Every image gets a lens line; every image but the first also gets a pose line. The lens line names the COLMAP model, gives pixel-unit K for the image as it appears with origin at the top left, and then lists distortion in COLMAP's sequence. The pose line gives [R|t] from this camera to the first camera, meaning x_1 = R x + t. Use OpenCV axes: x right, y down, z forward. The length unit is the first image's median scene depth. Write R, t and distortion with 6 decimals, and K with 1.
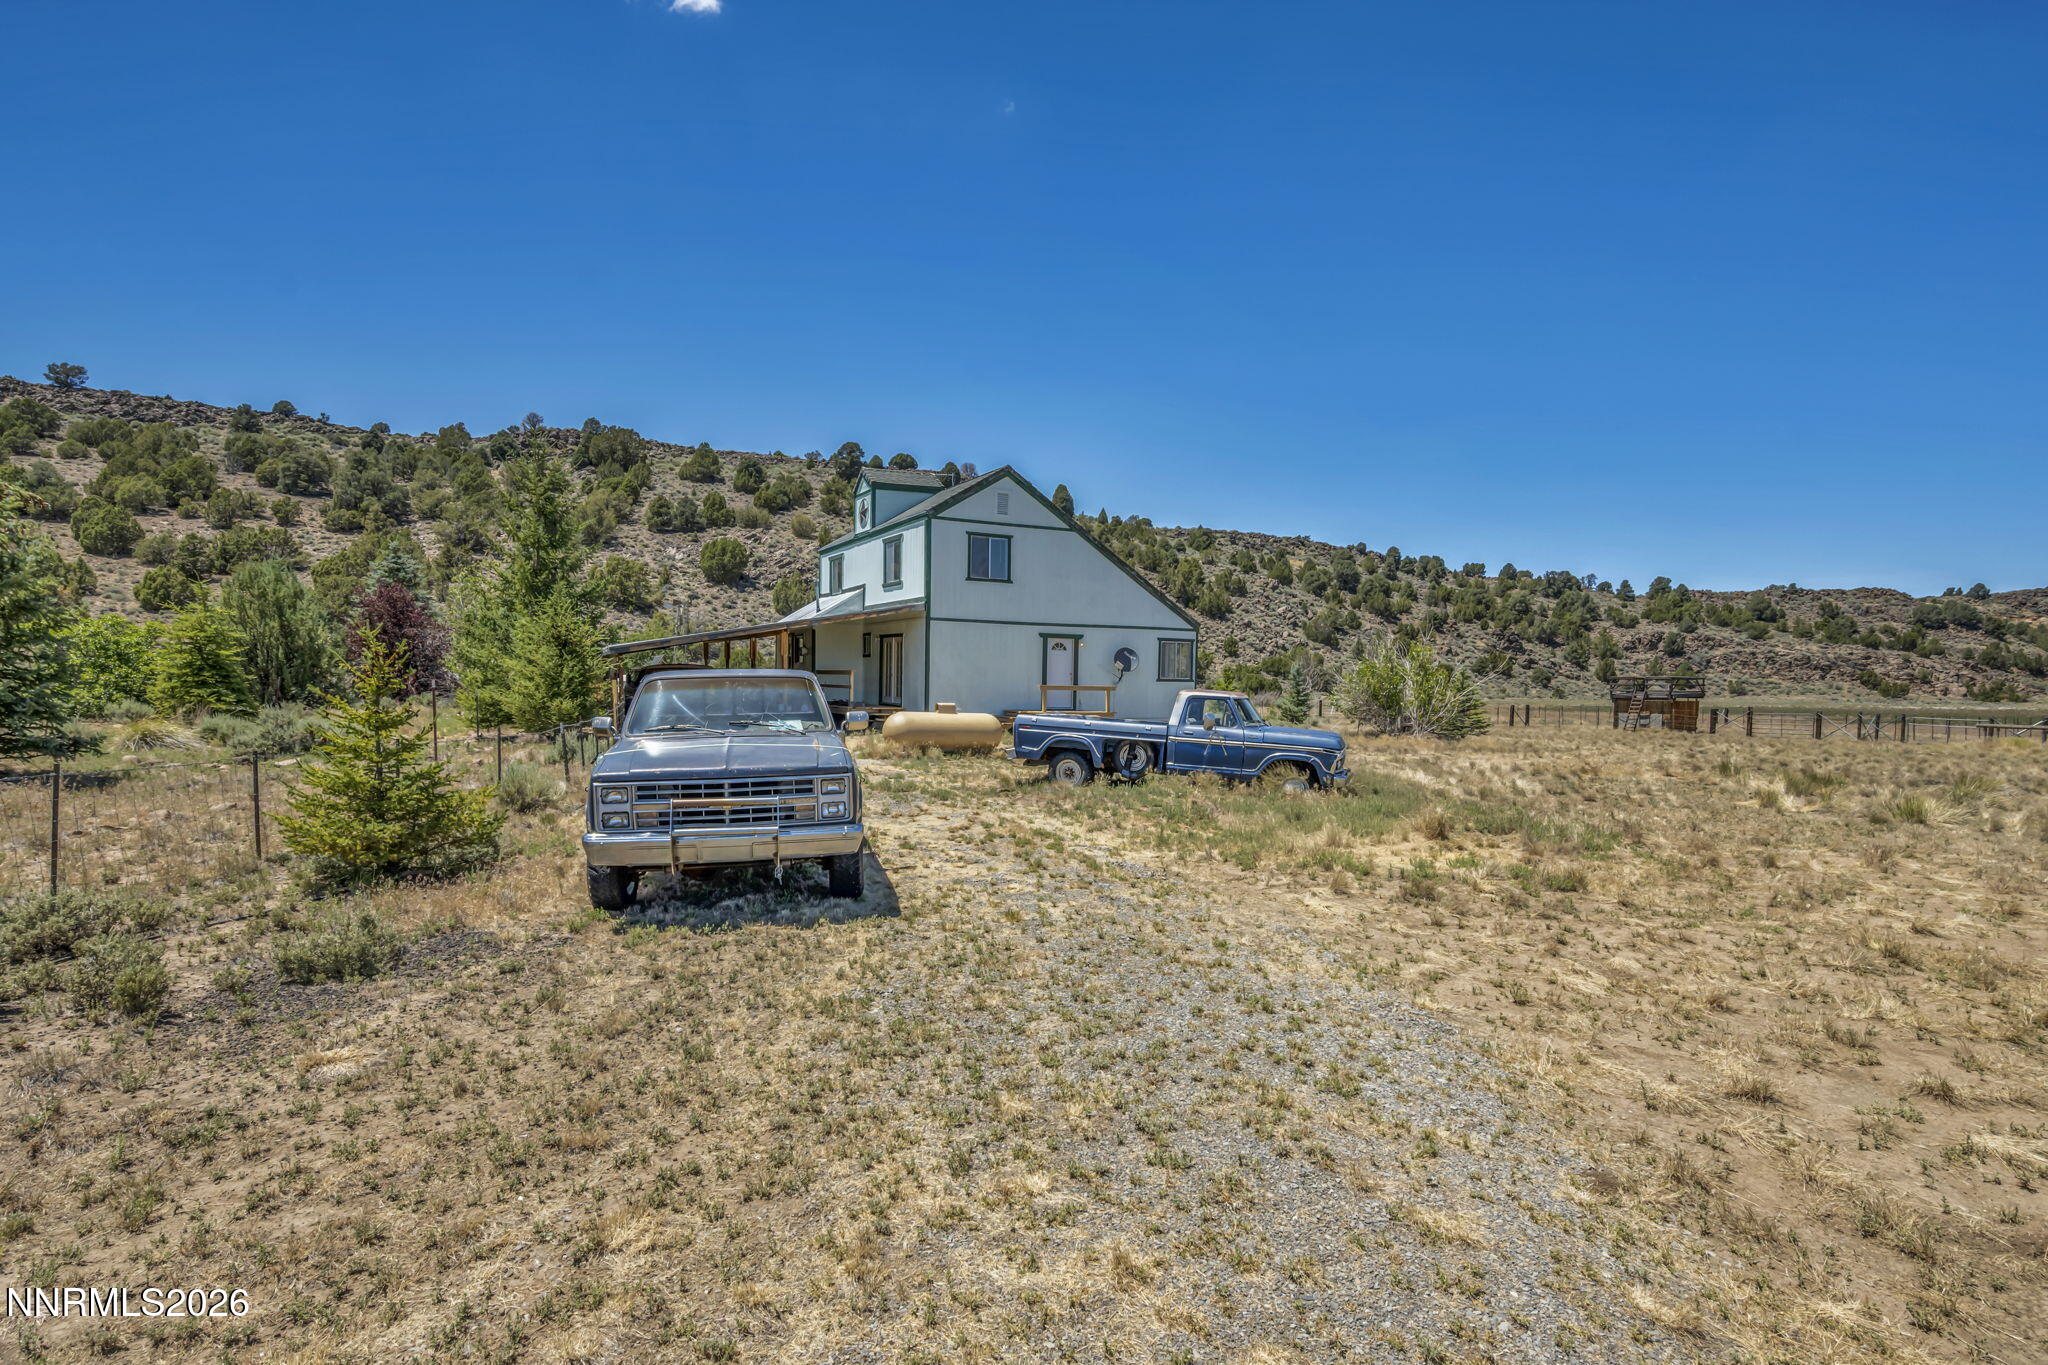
lens RADIAL K [[997.6, 0, 1009.9], [0, 997.6, 694.1], [0, 0, 1]] dist [-0.004456, 0.002031]
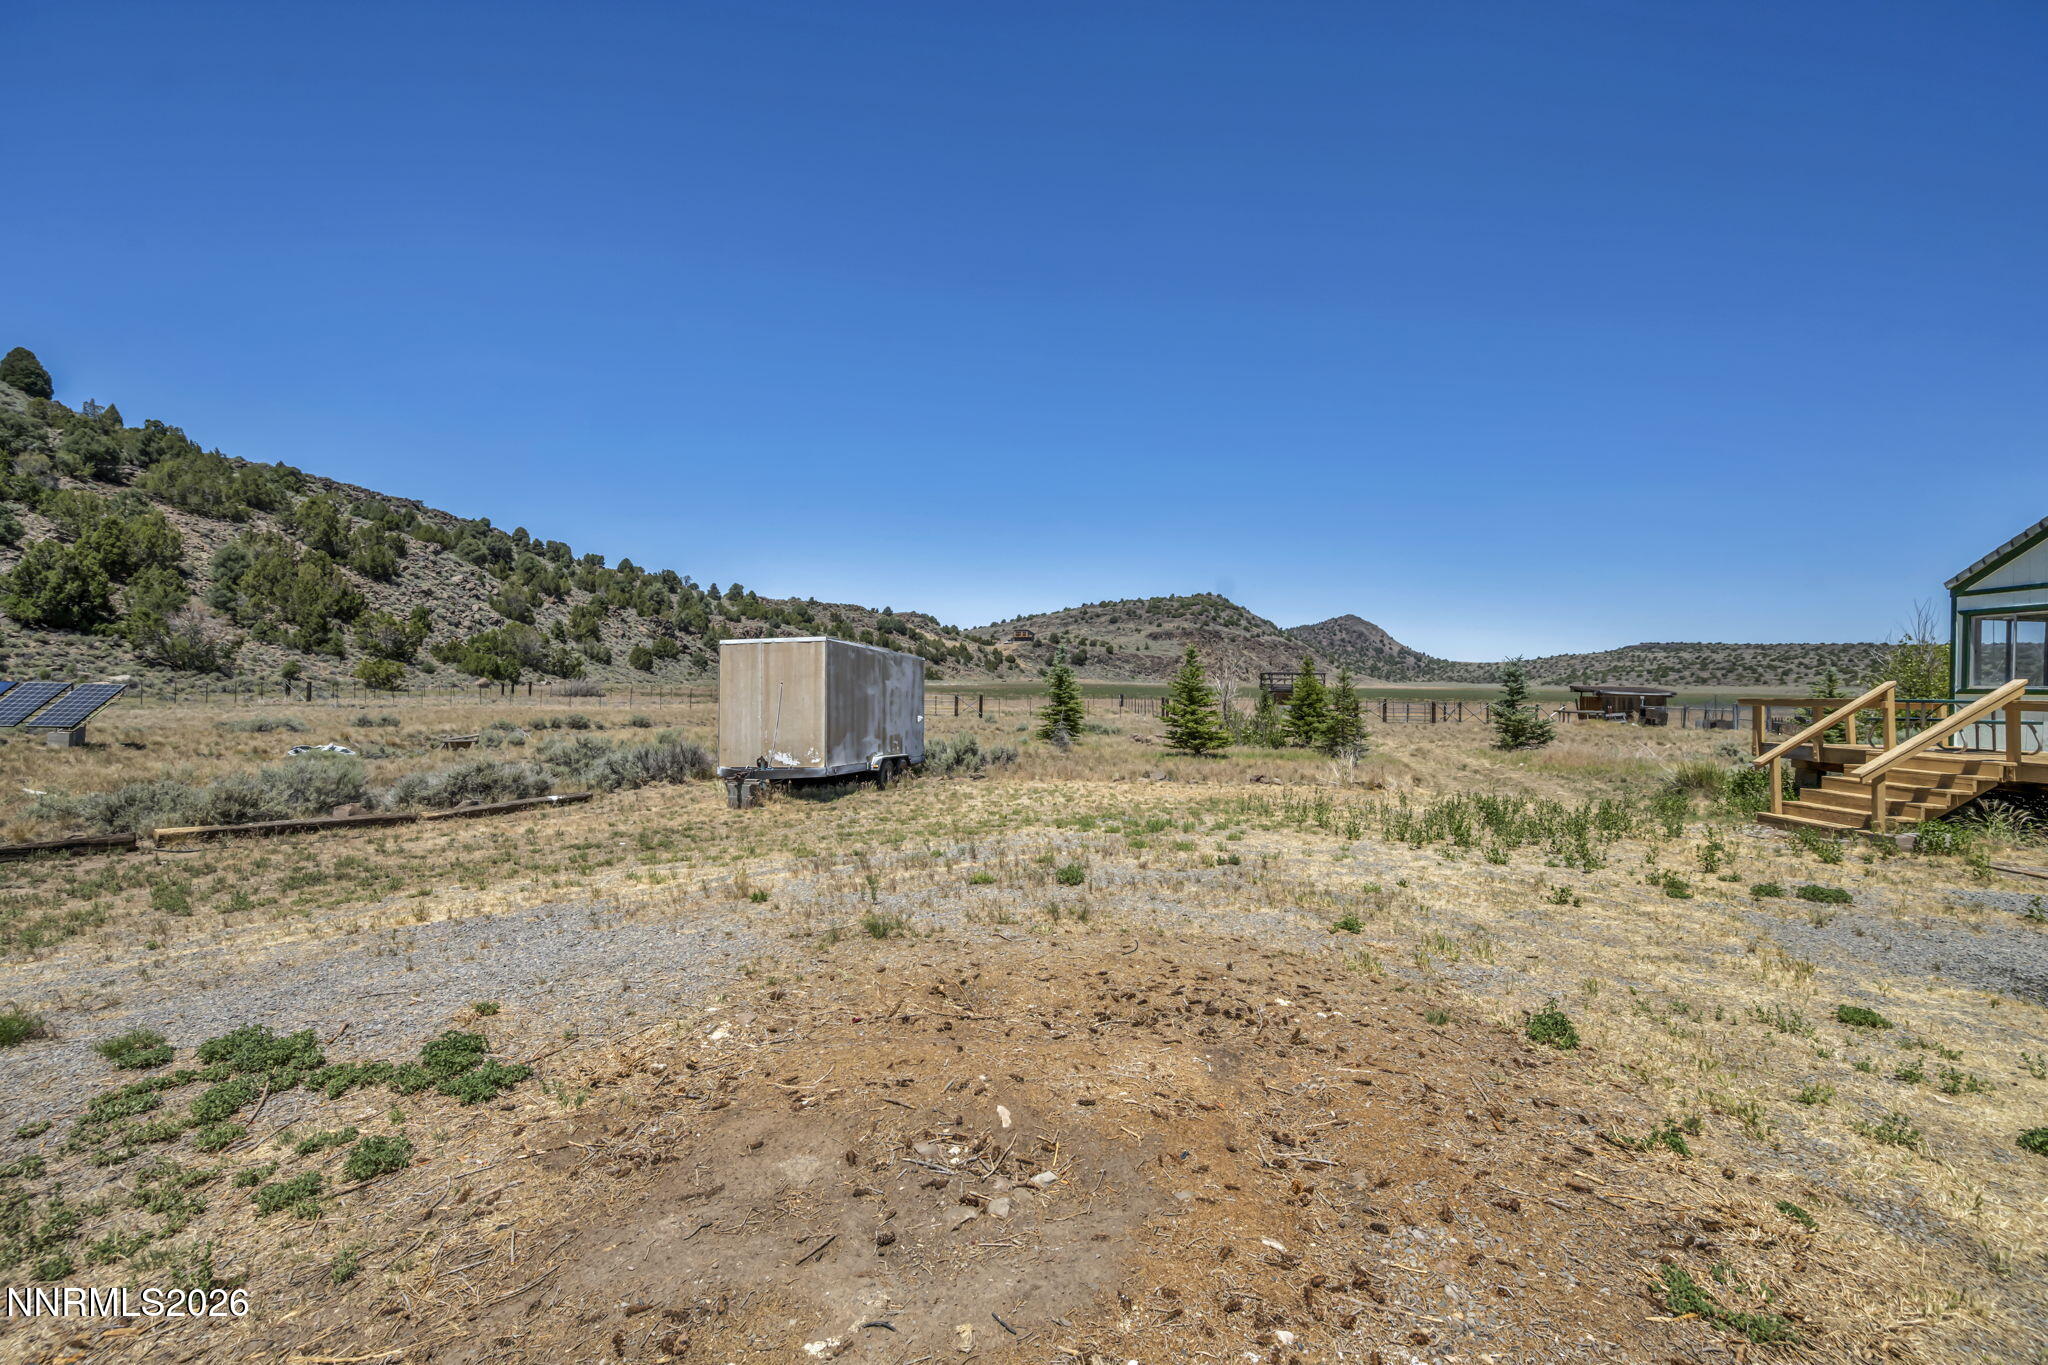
lens RADIAL K [[812.2, 0, 1026.4], [0, 812.2, 673.2], [0, 0, 1]] dist [-0.000786, 0.000318]
pose [[0.511343, 0.001509, 0.859376, -0.089925], [-0.002510, 0.999997, -0.000262, -0.004688], [-0.859373, -0.002023, 0.511345, 0.246829]]
